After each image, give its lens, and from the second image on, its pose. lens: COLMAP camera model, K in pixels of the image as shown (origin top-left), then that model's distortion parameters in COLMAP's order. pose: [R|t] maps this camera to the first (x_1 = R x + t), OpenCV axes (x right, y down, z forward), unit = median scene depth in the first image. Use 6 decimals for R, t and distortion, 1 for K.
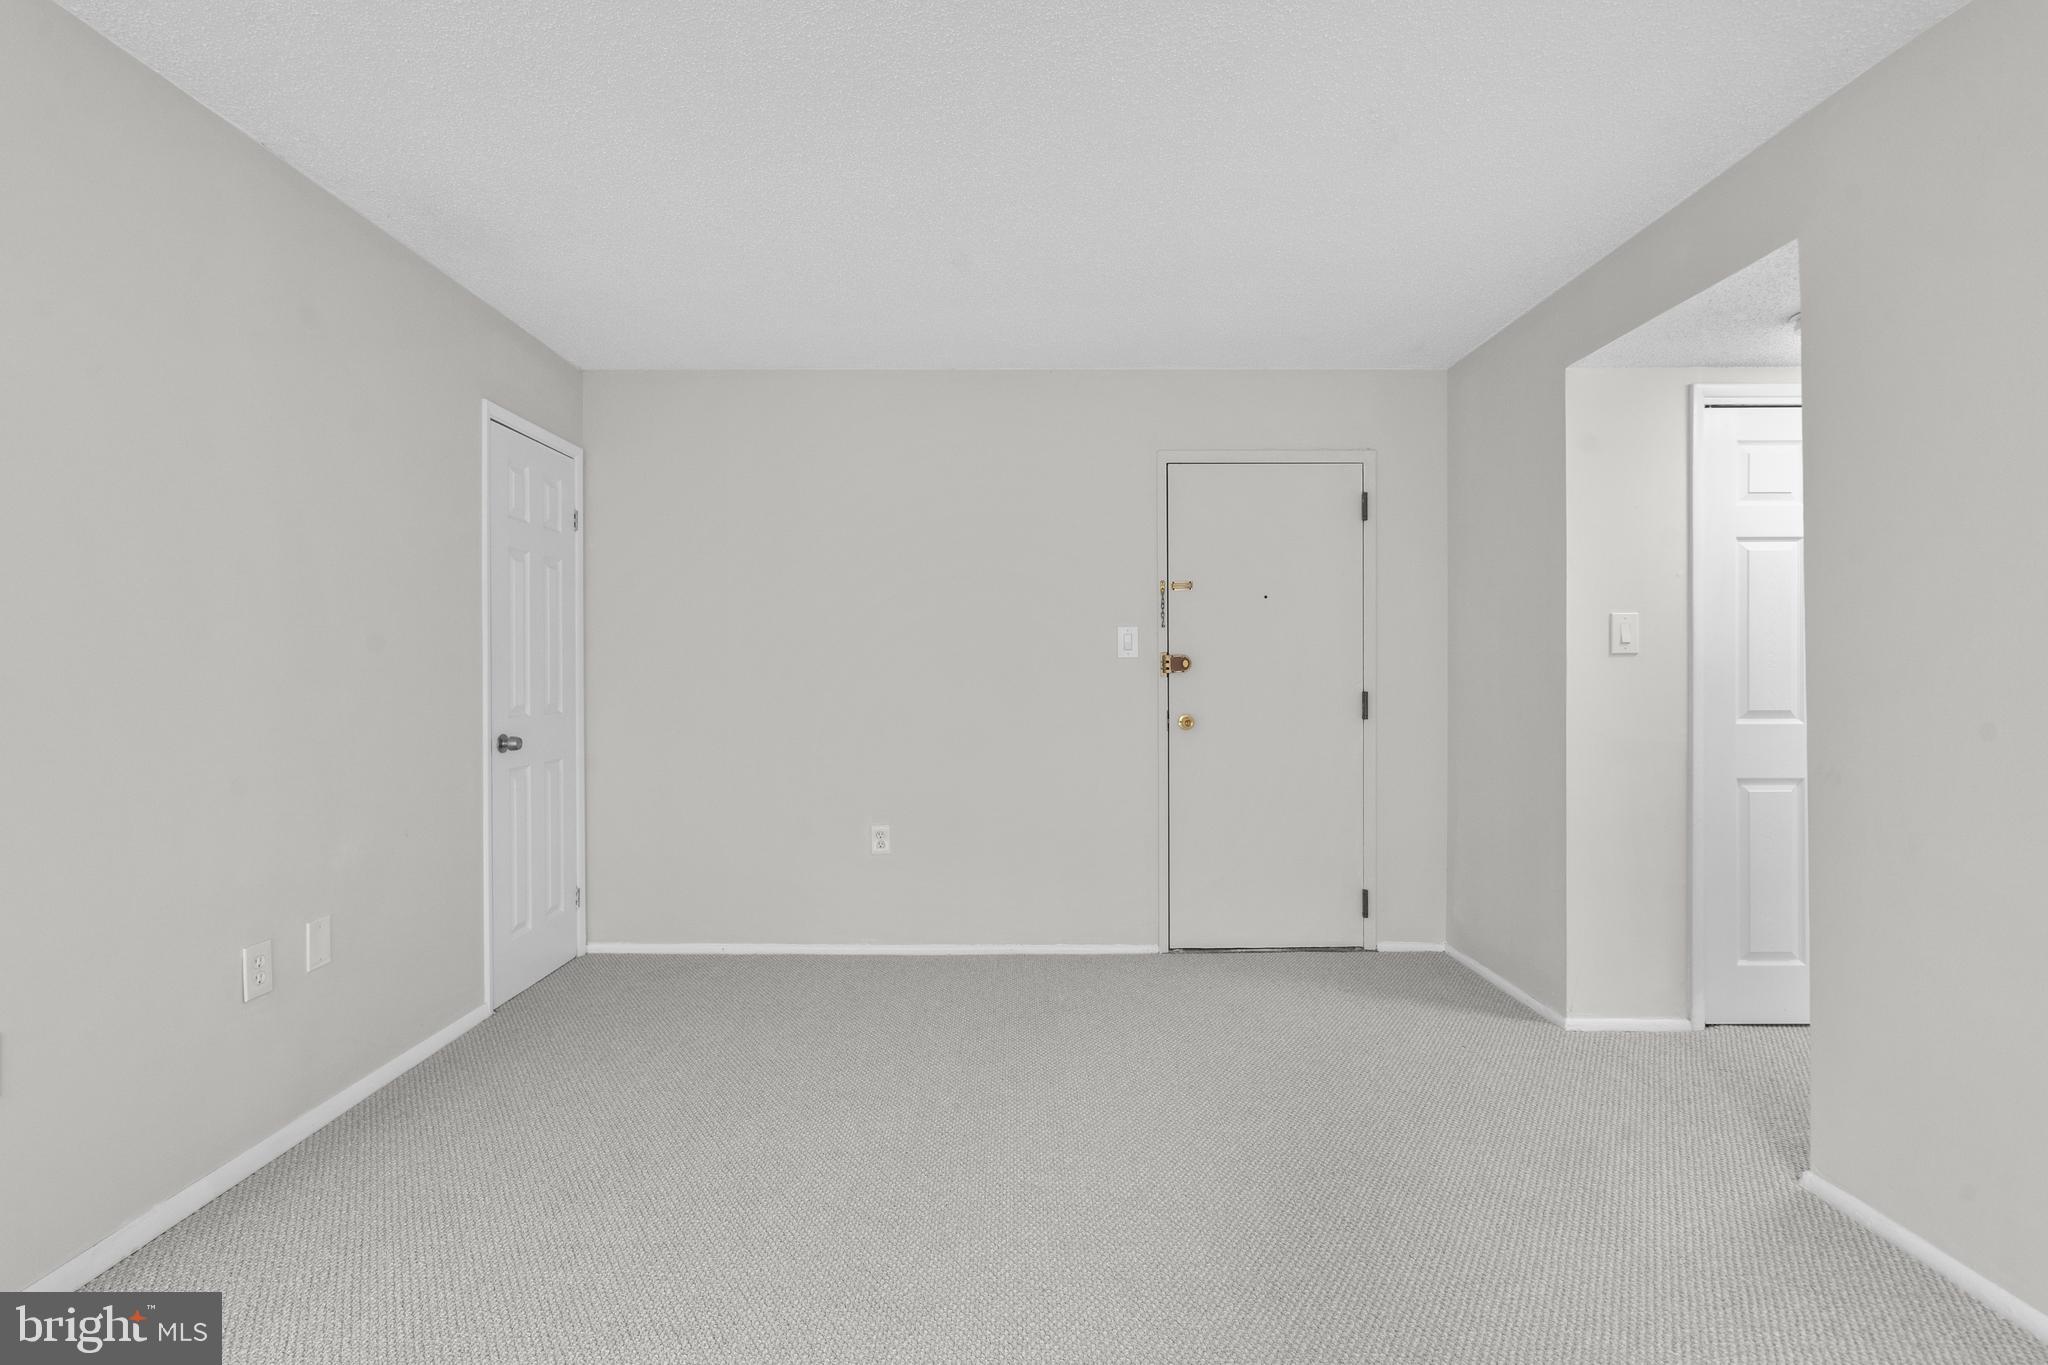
lens RADIAL K [[948.0, 0, 1013.8], [0, 948.0, 675.6], [0, 0, 1]] dist [-0.001502, 0.000803]
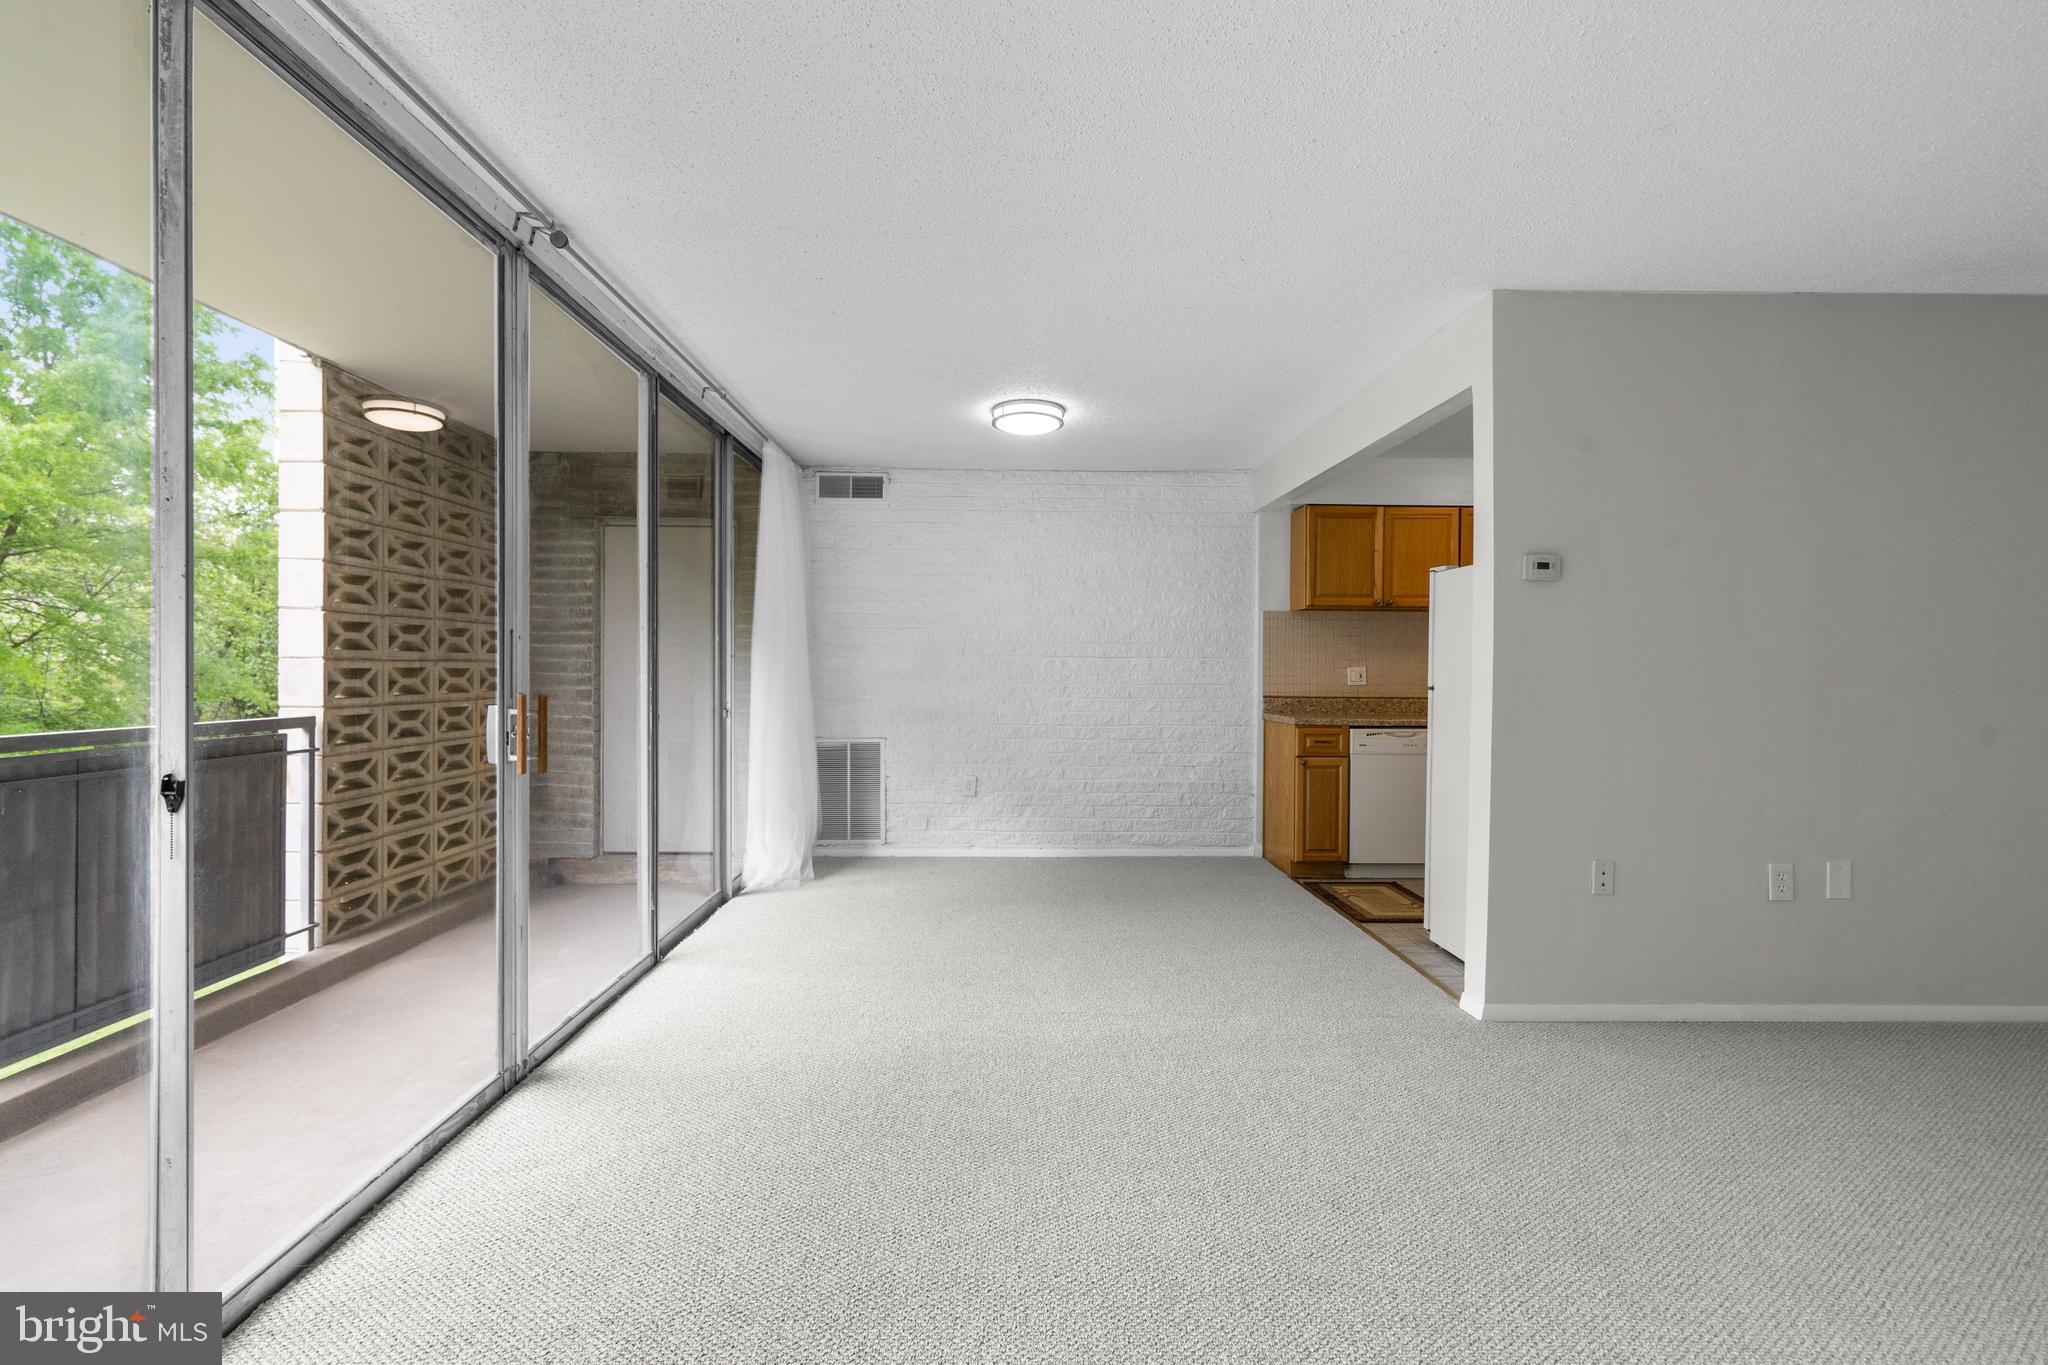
lens RADIAL K [[942.6, 0, 1015.5], [0, 942.6, 673.7], [0, 0, 1]] dist [-0.002328, 0.001445]
pose [[0.023652, 0.009747, -0.999673, 0.327945], [-0.008577, 0.999918, 0.009547, -0.002292], [0.999683, 0.008349, 0.023733, -0.100815]]
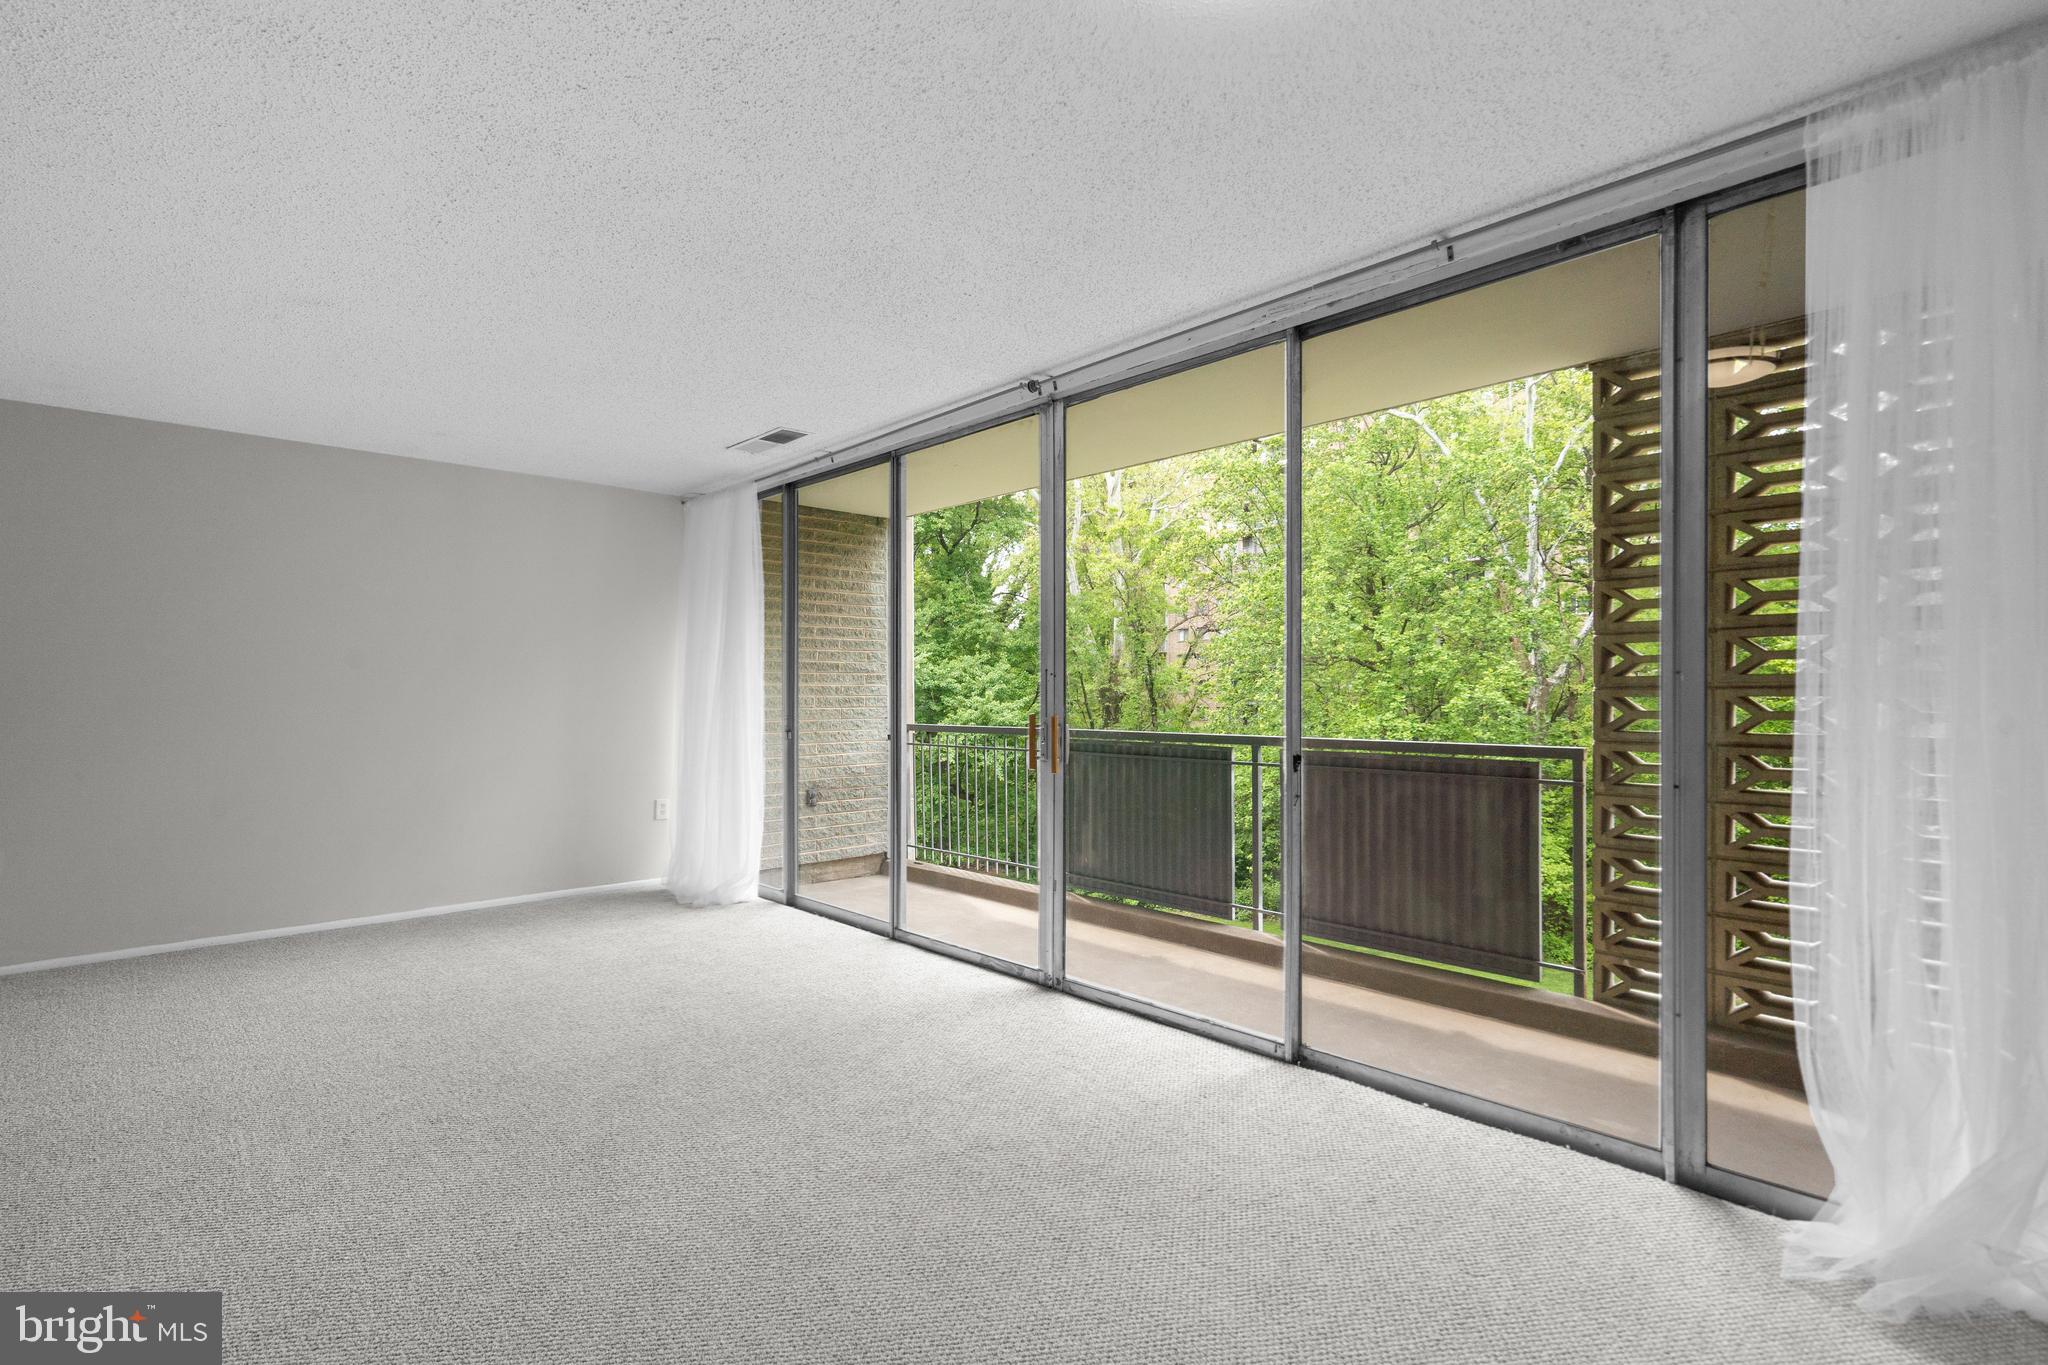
lens RADIAL K [[959.4, 0, 1020.9], [0, 959.4, 685.4], [0, 0, 1]] dist [-0.012756, -0.000112]
pose [[-0.693594, 0.011313, 0.720277, -1.045360], [0.005600, 0.999931, -0.010313, 0.003186], [-0.720344, -0.003120, -0.693610, 0.255235]]
